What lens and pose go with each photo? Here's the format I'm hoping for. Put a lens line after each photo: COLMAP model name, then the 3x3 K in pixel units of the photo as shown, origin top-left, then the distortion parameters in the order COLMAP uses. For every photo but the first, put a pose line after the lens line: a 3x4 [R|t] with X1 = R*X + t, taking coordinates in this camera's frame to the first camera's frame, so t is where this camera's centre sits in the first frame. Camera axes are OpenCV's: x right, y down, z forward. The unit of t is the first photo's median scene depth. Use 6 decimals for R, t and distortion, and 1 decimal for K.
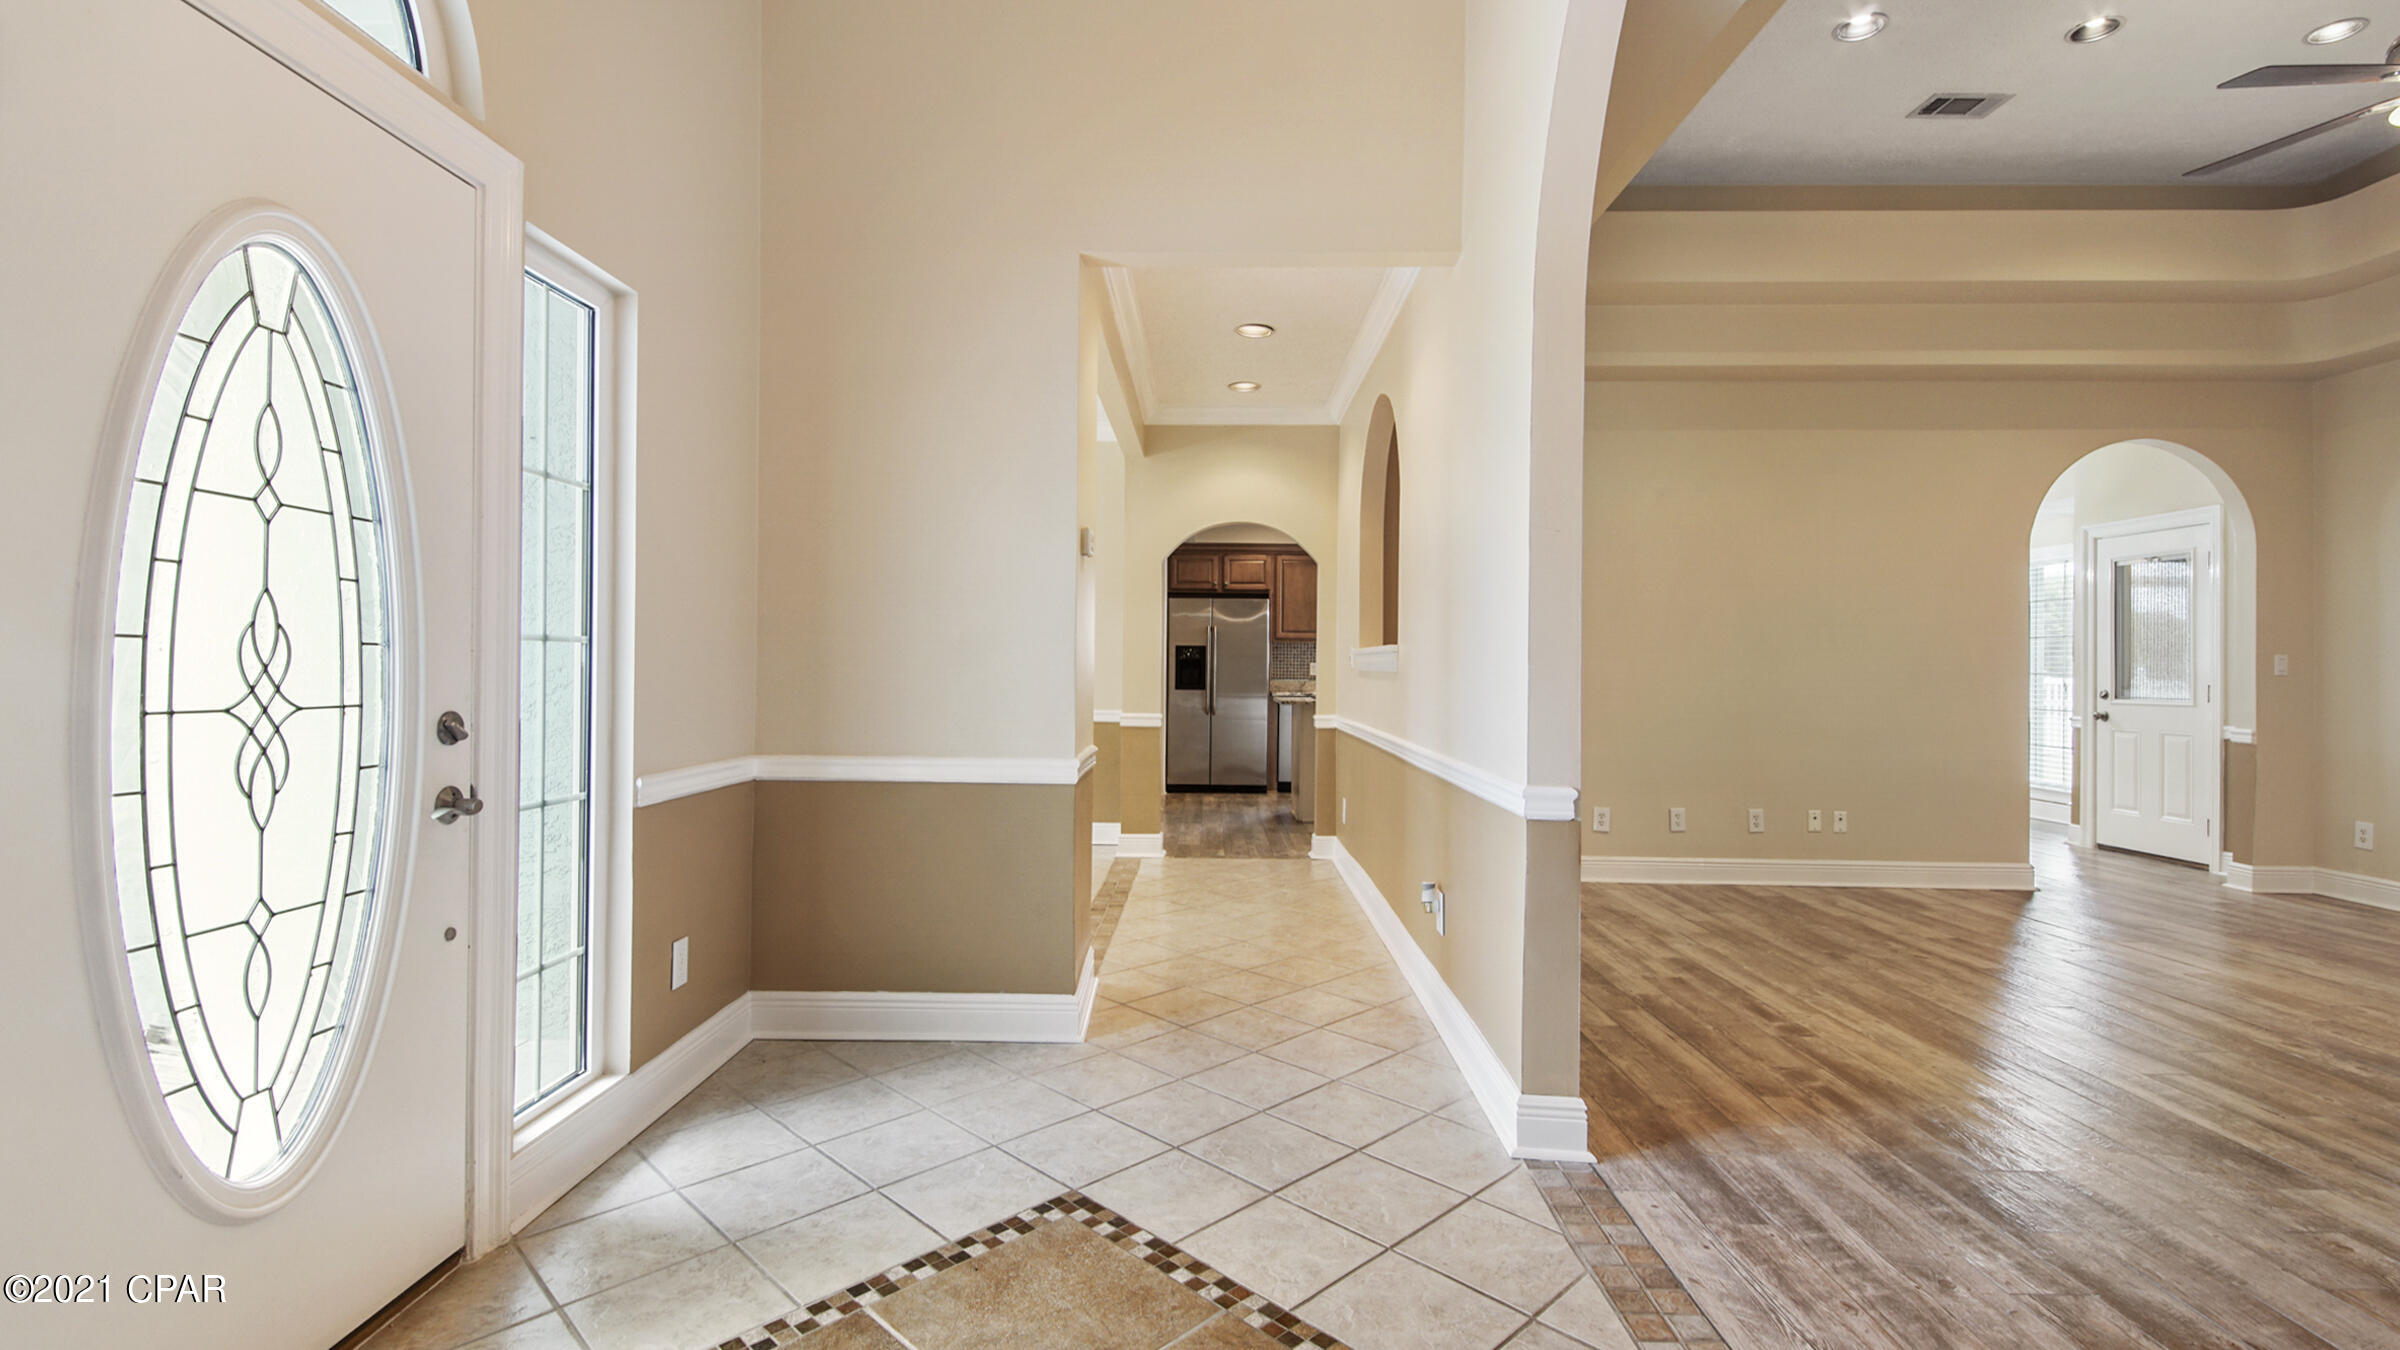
lens RADIAL K [[1062.9, 0, 1195.2], [0, 1062.9, 667.3], [0, 0, 1]] dist [0.031806, -0.019202]
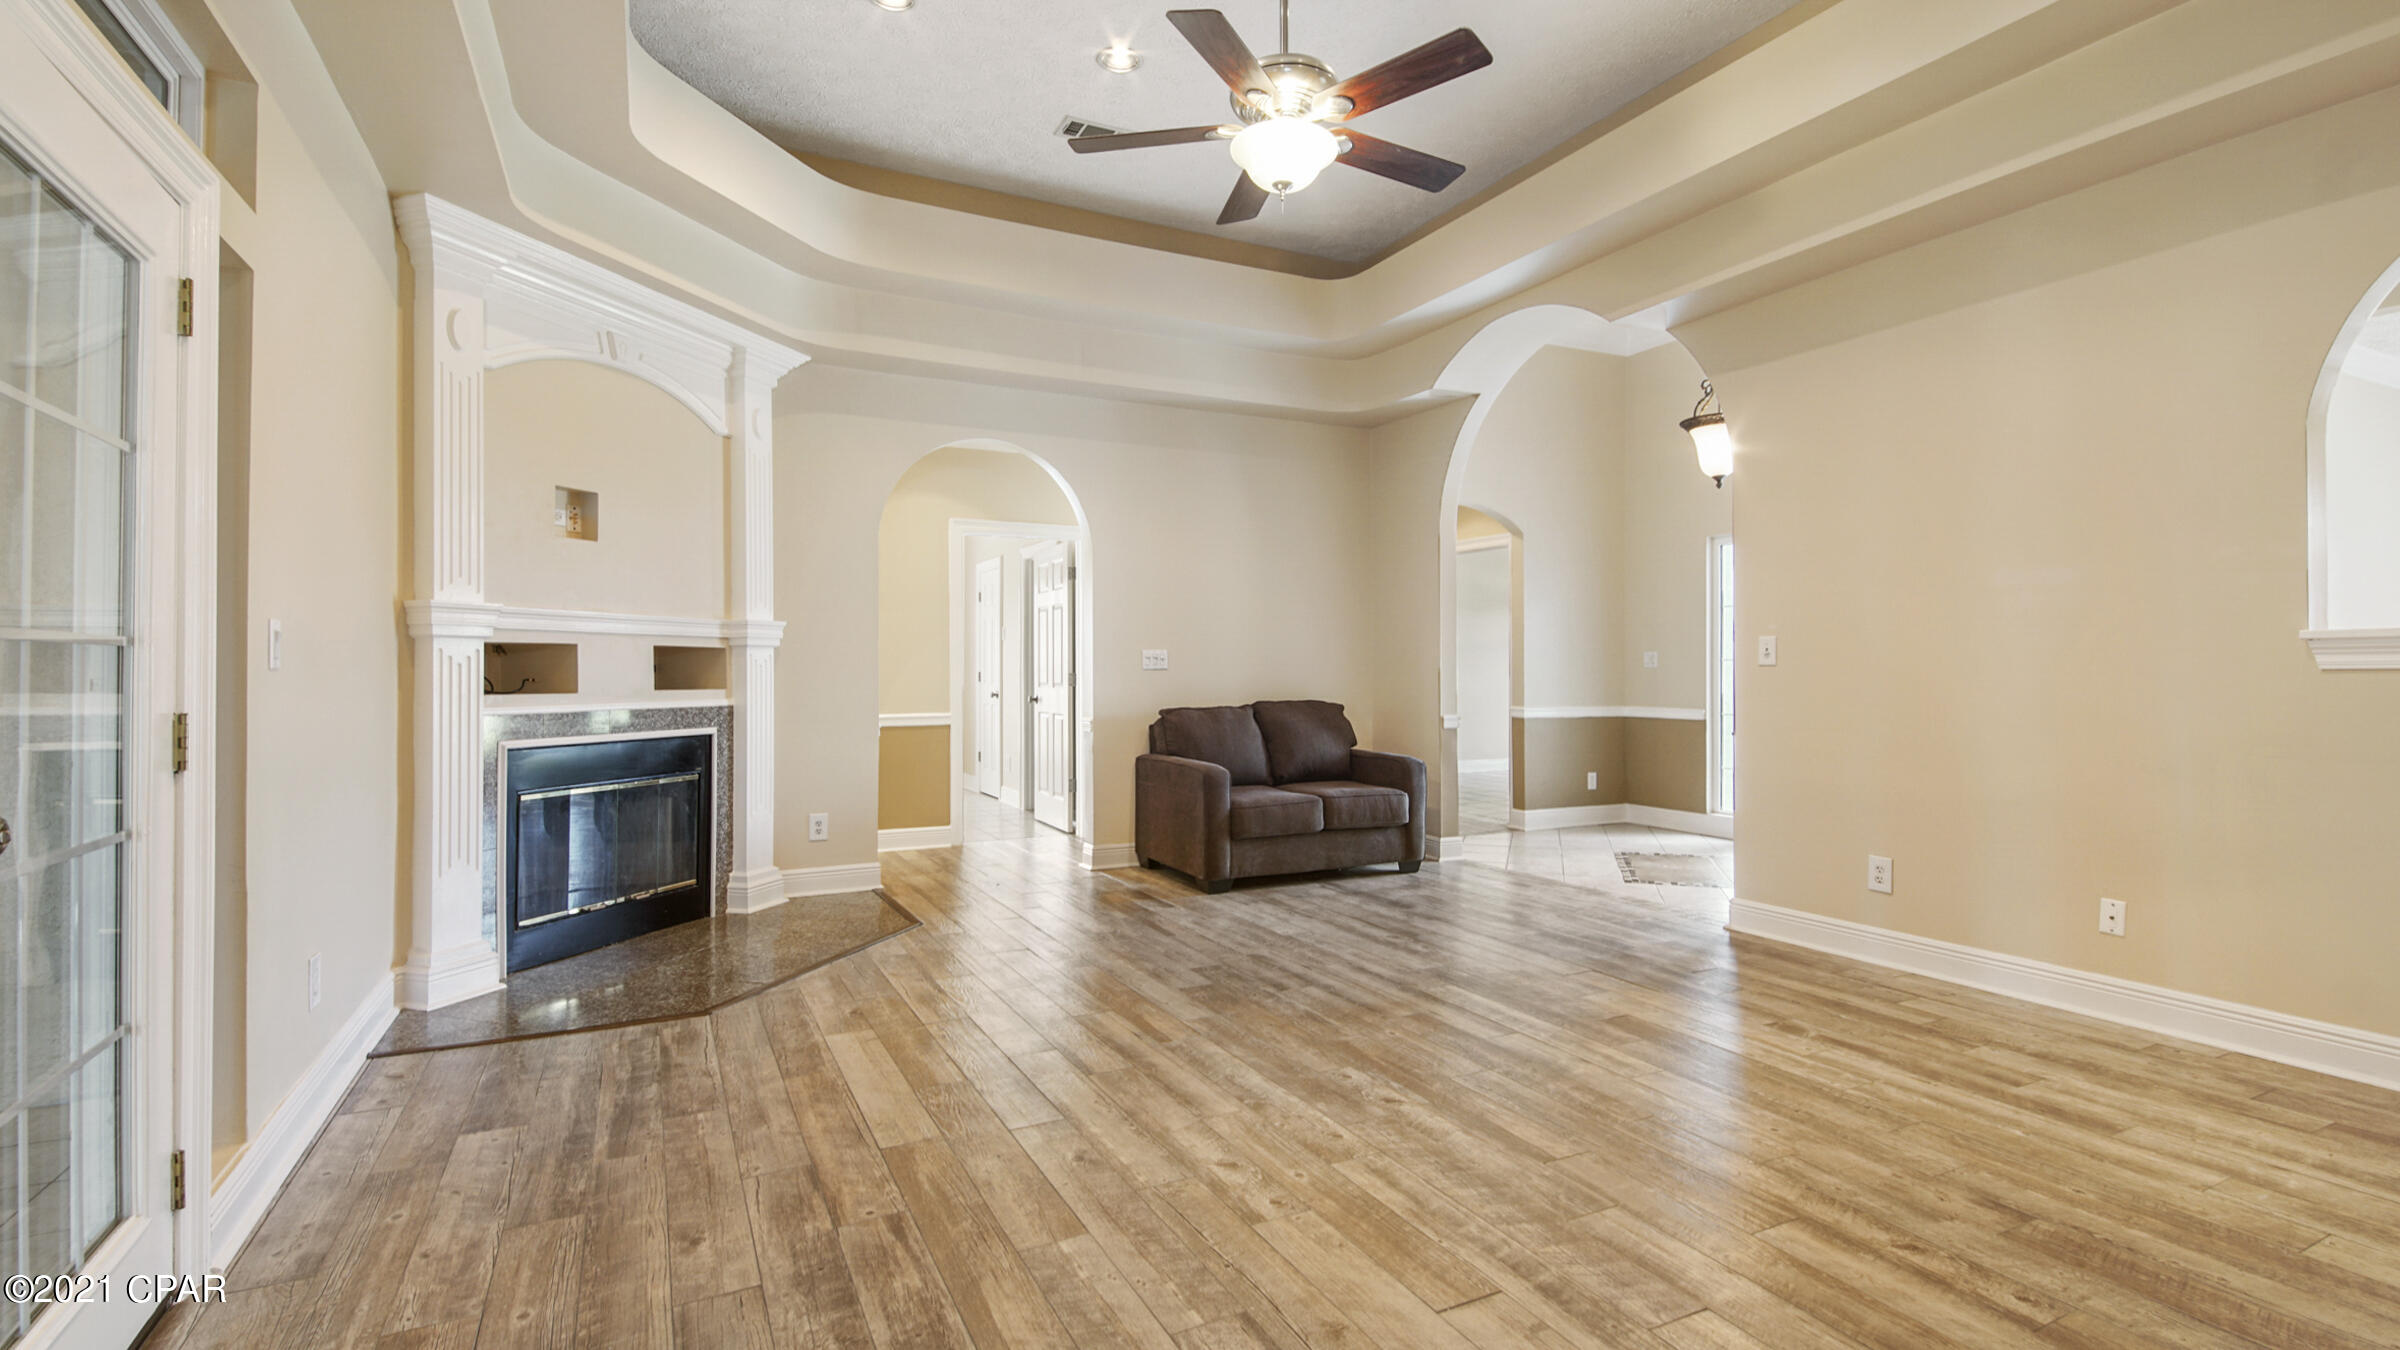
lens RADIAL K [[1081.0, 0, 1189.7], [0, 1081.0, 673.5], [0, 0, 1]] dist [0.035970, -0.021947]
pose [[-0.886795, -0.003396, -0.462151, 2.066216], [-0.003445, 0.999994, -0.000737, 0.018439], [0.462150, 0.000939, -0.886801, 2.232718]]
